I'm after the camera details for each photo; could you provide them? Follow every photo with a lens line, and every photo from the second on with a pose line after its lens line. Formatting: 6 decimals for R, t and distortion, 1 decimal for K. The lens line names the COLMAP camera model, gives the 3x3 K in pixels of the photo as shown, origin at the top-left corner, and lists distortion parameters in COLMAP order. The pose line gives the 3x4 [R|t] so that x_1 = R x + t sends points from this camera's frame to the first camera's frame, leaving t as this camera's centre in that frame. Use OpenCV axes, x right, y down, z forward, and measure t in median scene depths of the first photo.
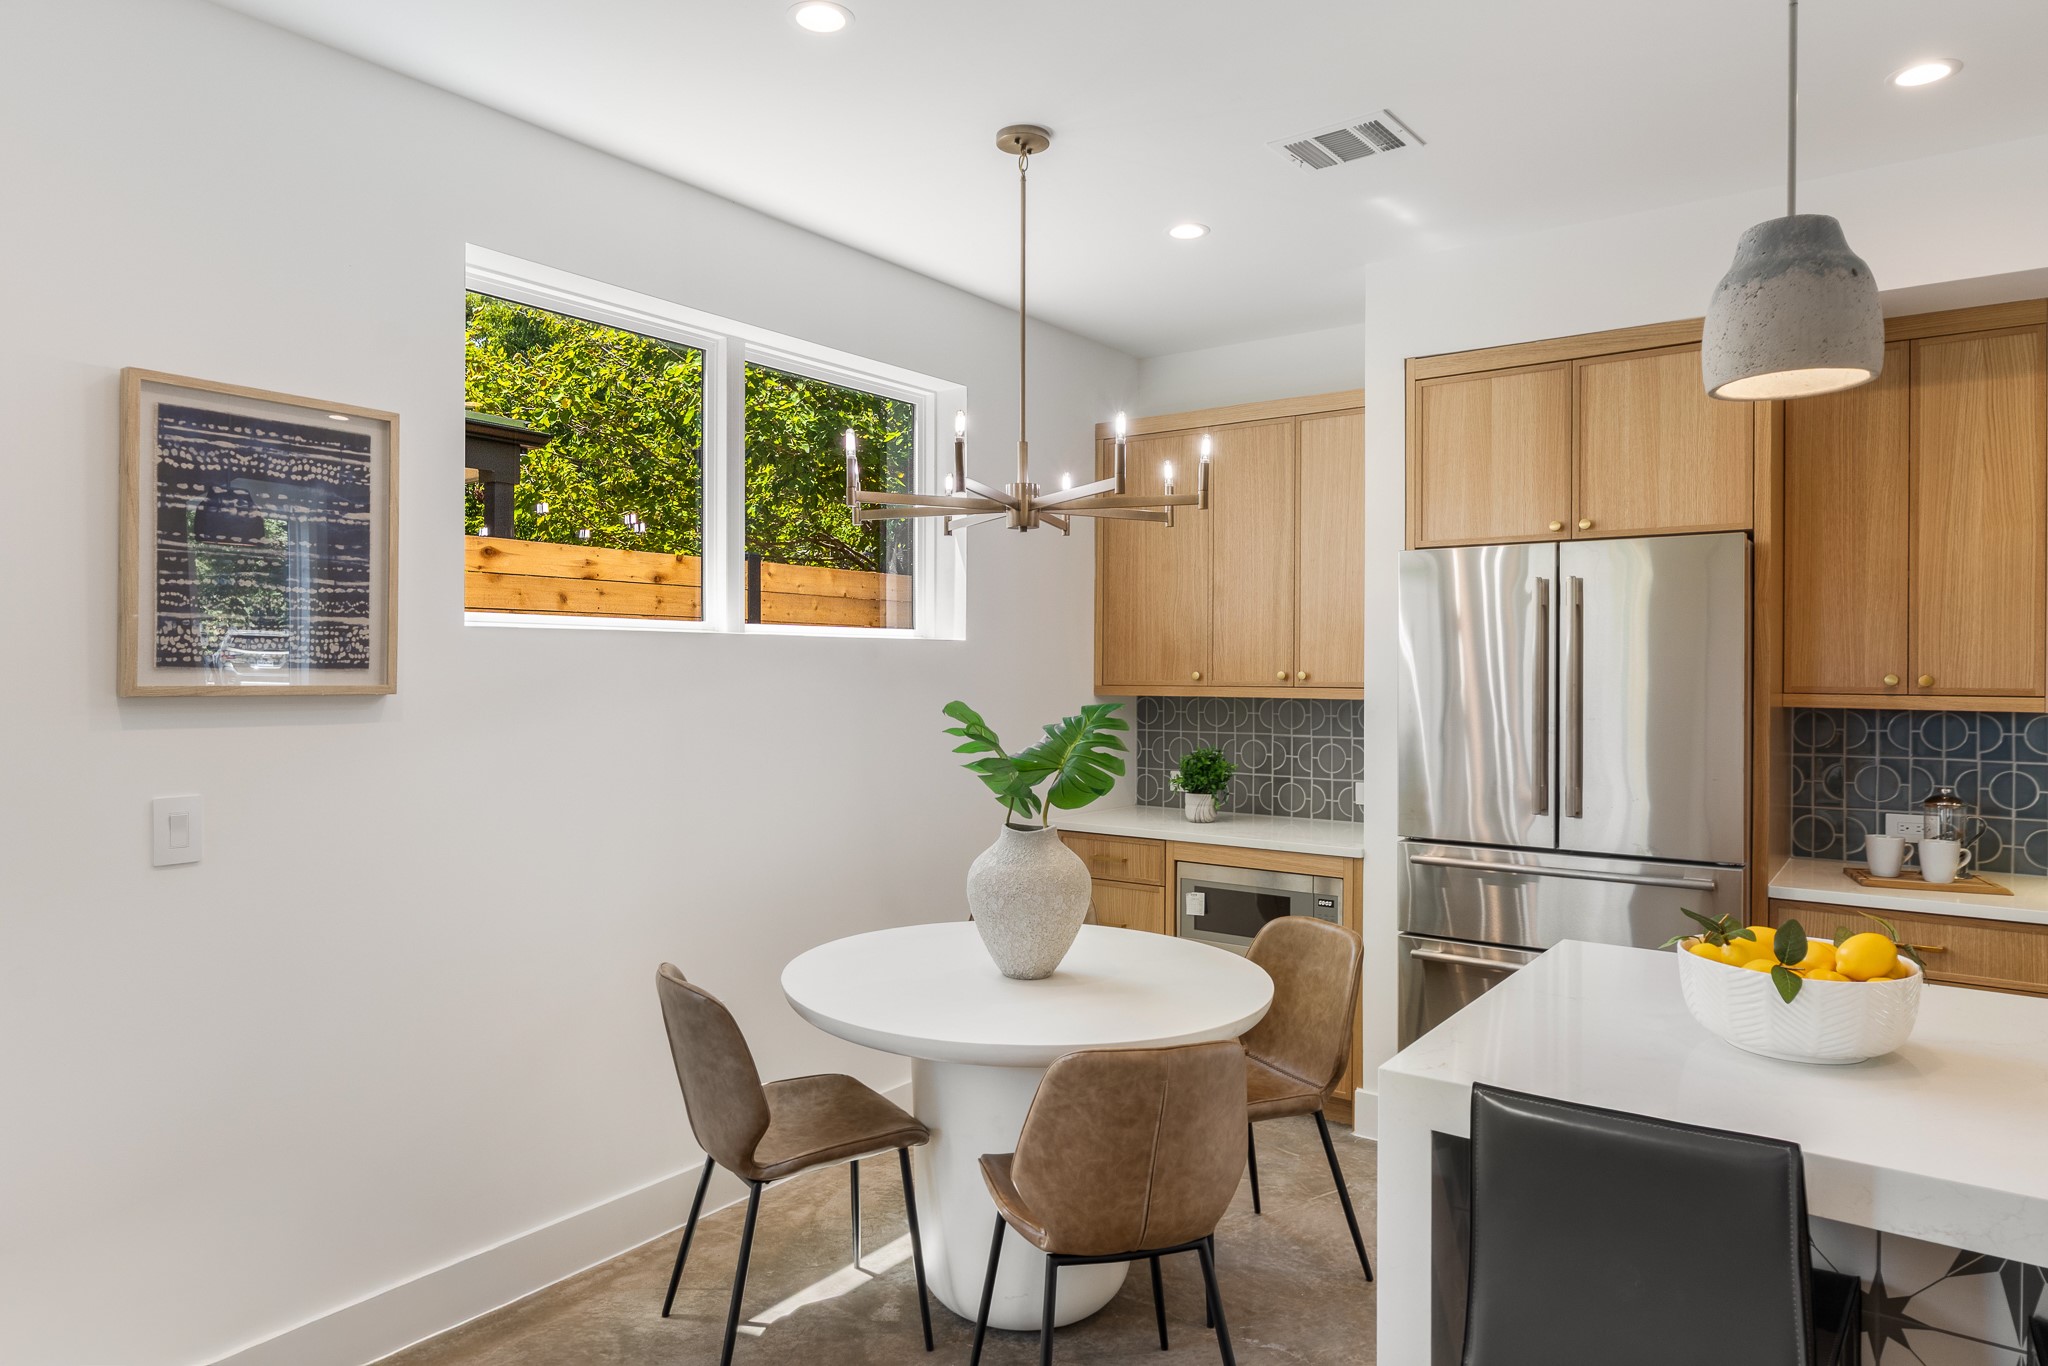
lens RADIAL K [[1251.6, 0, 1033.5], [0, 1251.6, 672.4], [0, 0, 1]] dist [-0.000892, 0.000092]
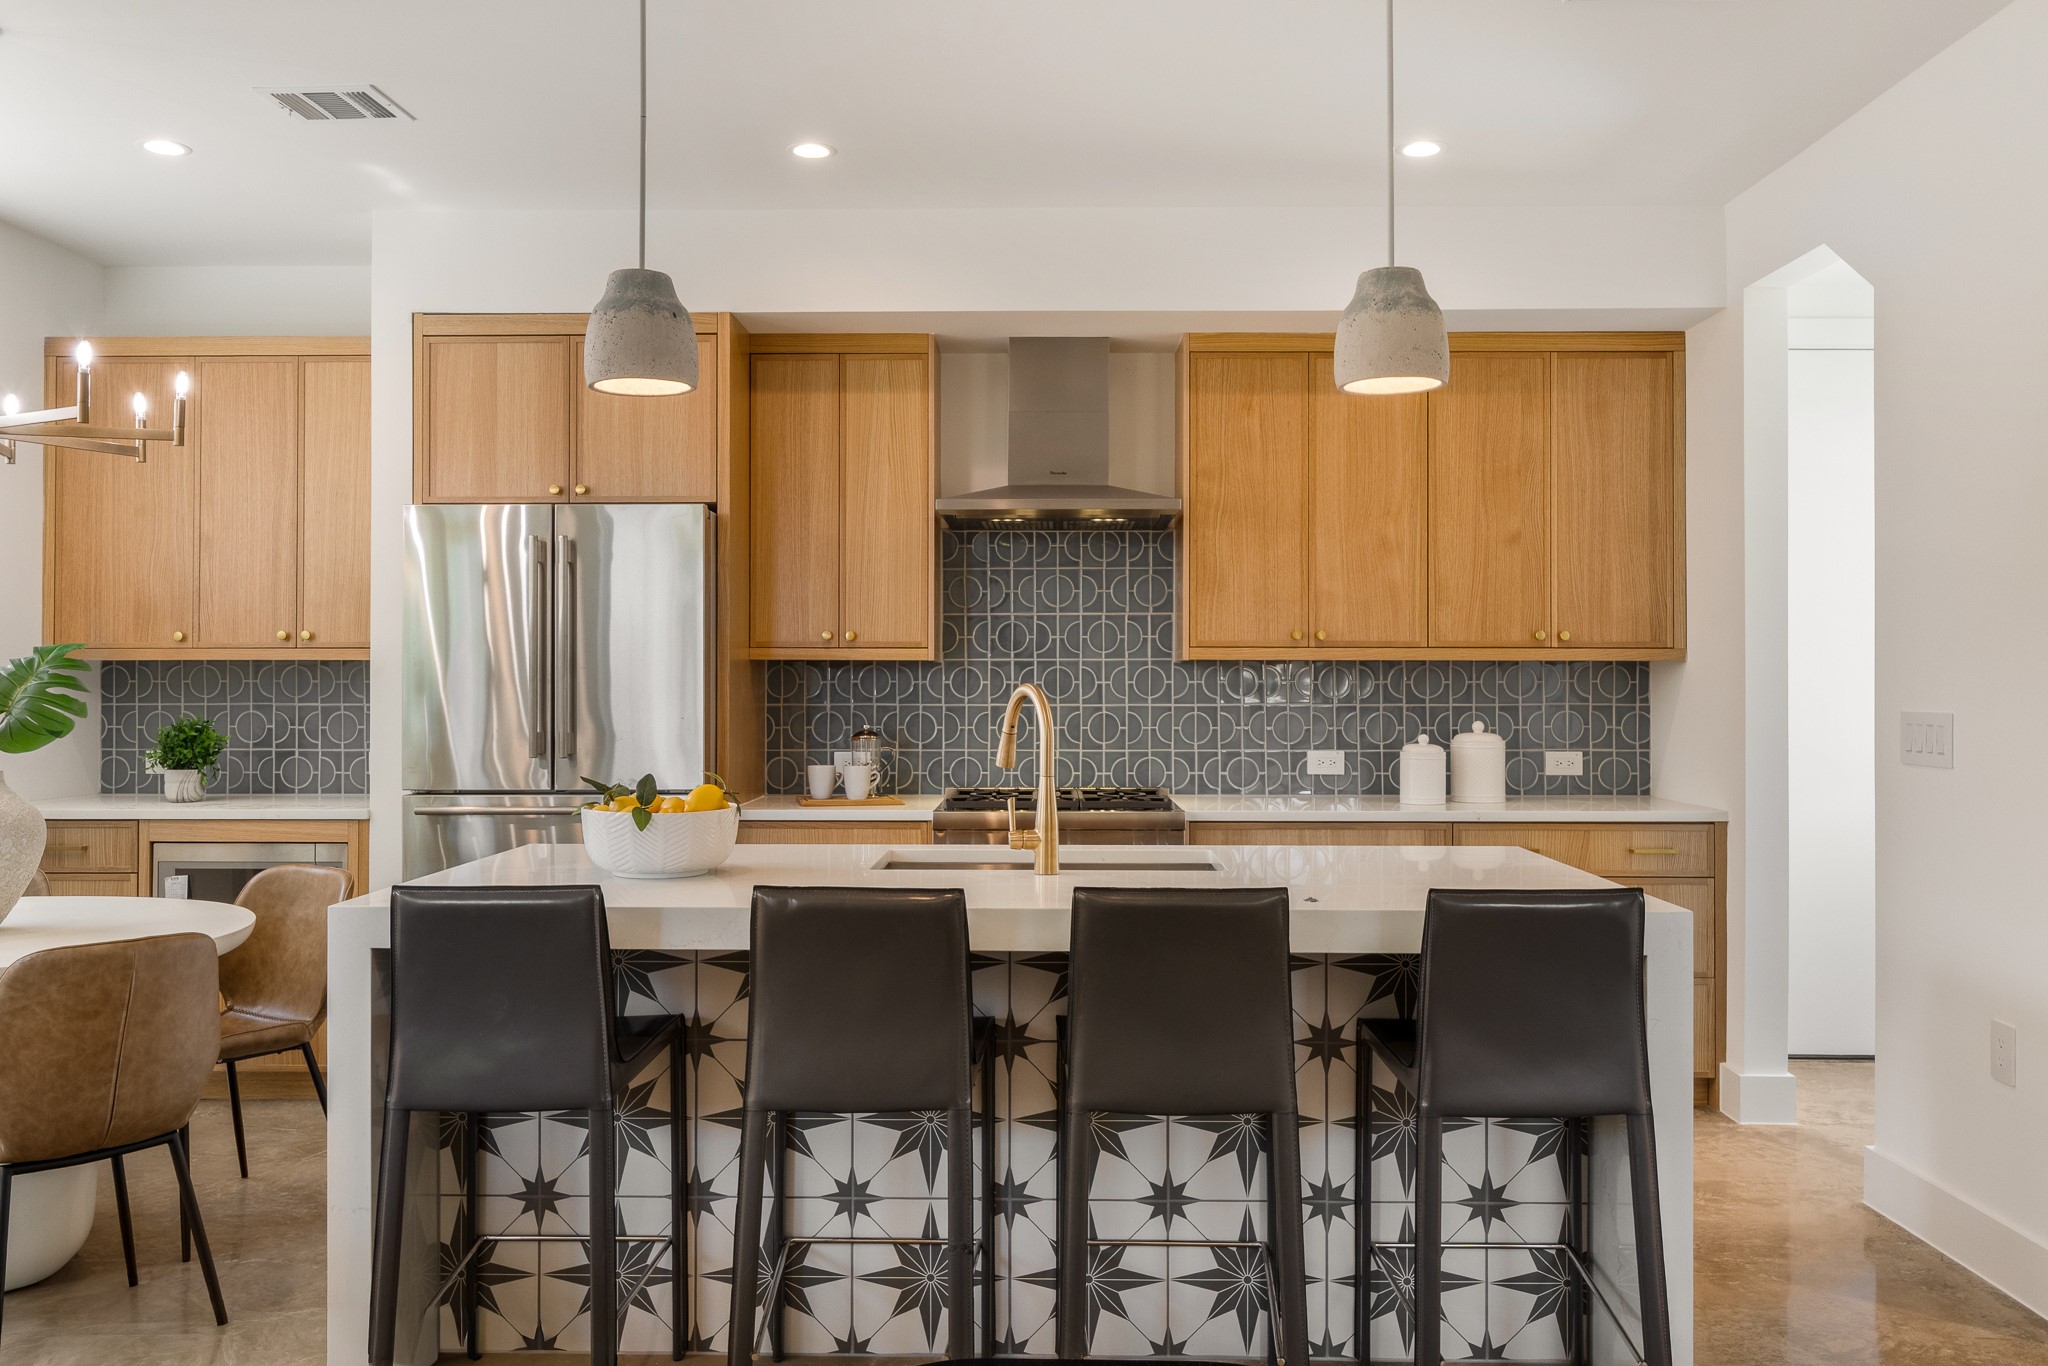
lens RADIAL K [[1590.9, 0, 1028.1], [0, 1590.9, 663.6], [0, 0, 1]] dist [-0.008139, 0.006279]
pose [[0.818625, 0.002436, 0.574323, -0.030167], [0.005115, 0.999920, -0.011533, 0.050374], [-0.574305, 0.012379, 0.818548, -0.346624]]
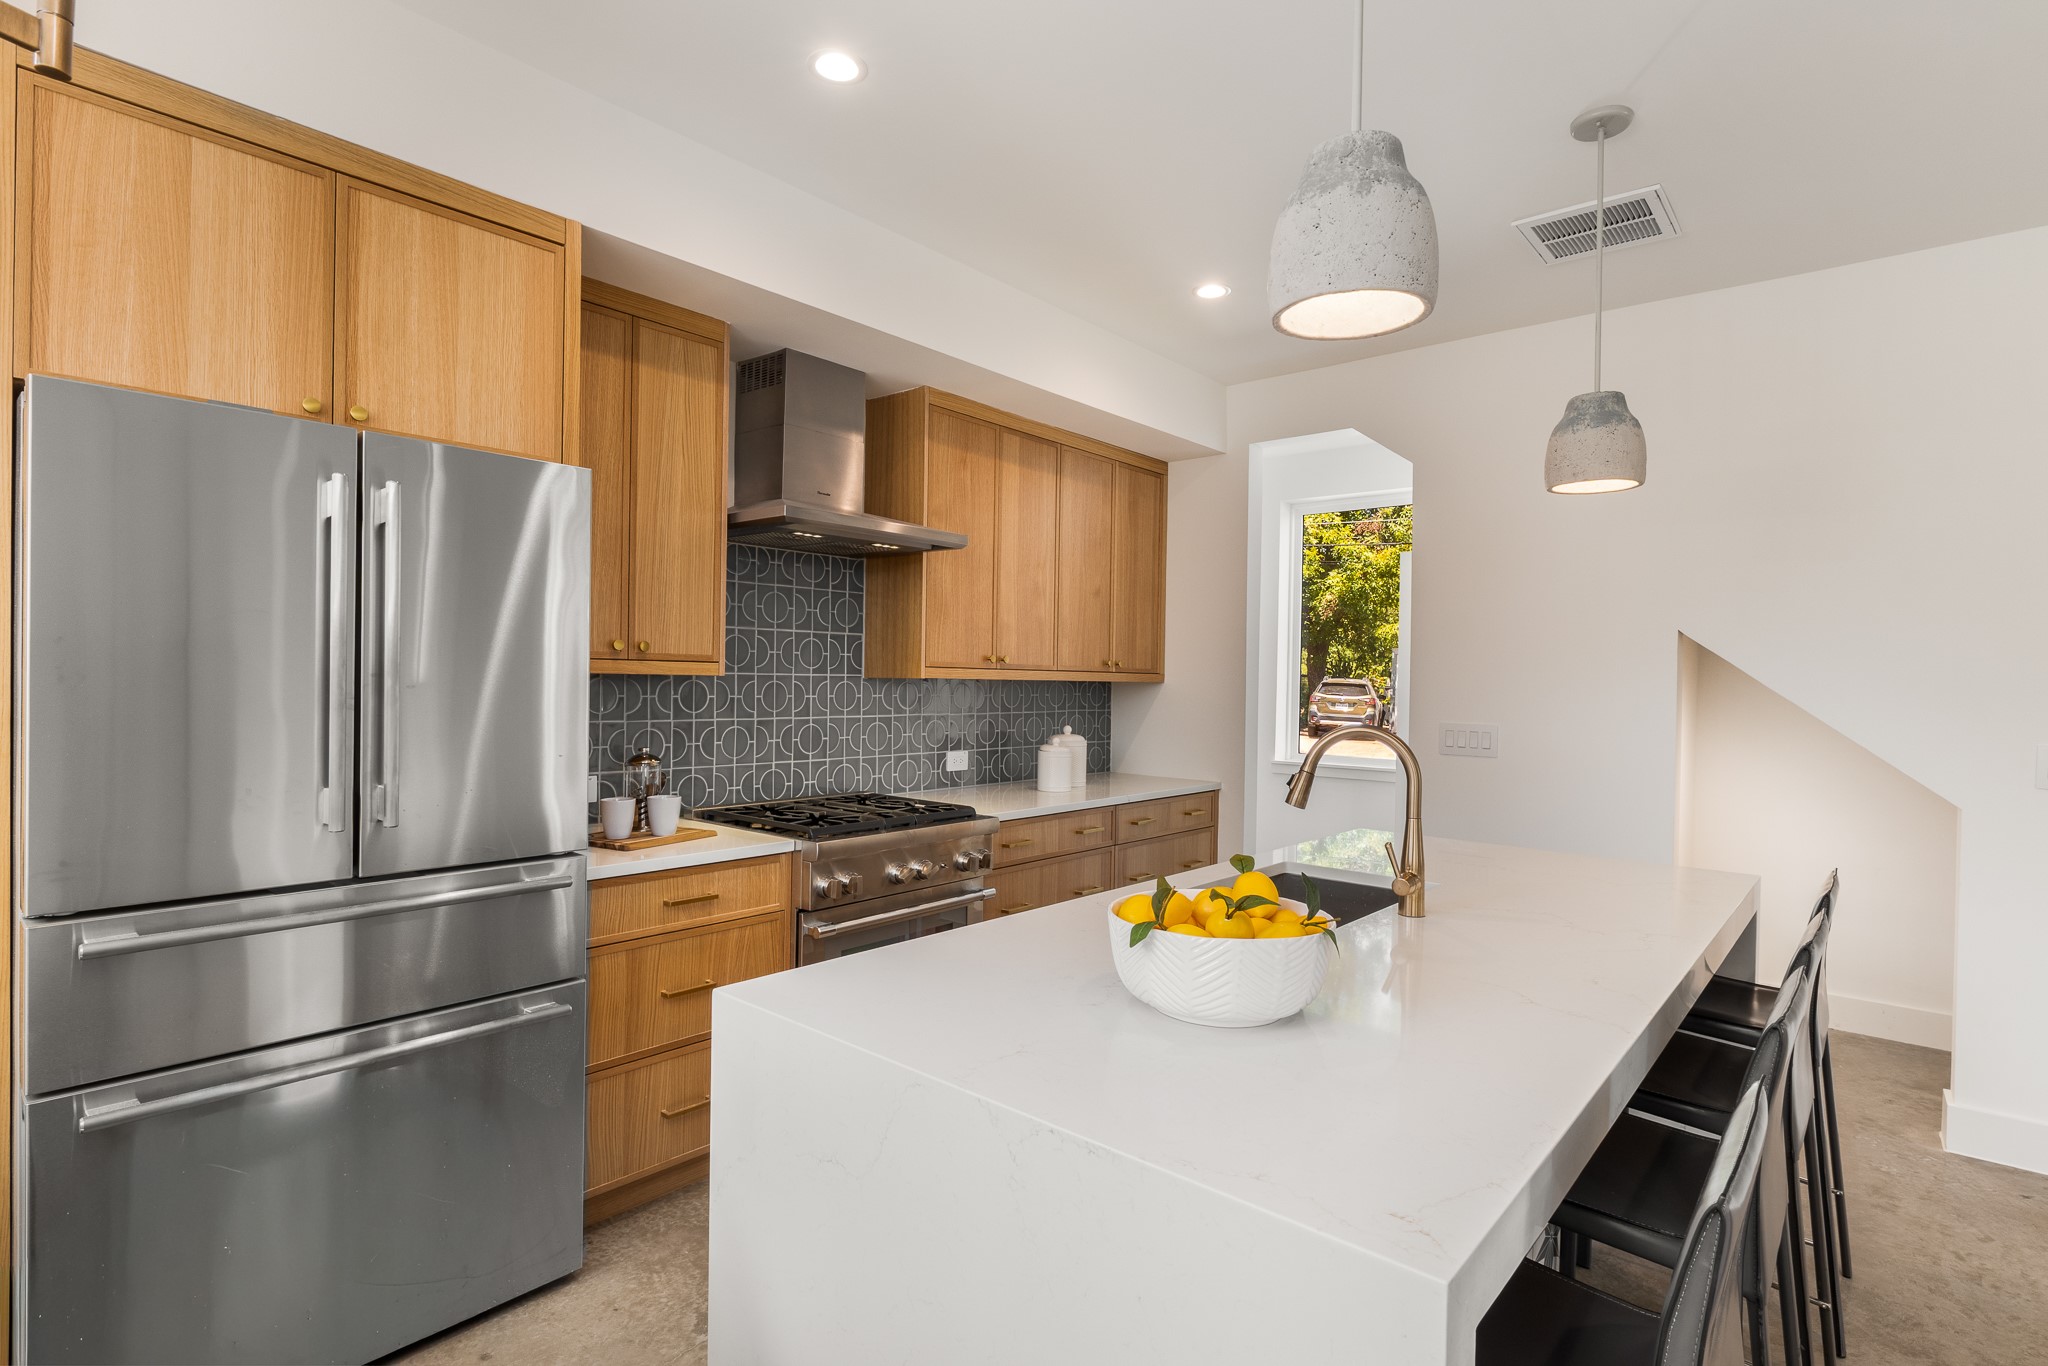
lens RADIAL K [[1001.8, 0, 1020.8], [0, 1001.8, 684.4], [0, 0, 1]] dist [-0.006113, -0.000618]
pose [[0.084903, -0.010143, 0.996338, -0.094152], [-0.014440, 0.999831, 0.011409, 0.023457], [-0.996285, -0.015356, 0.084742, 0.589121]]
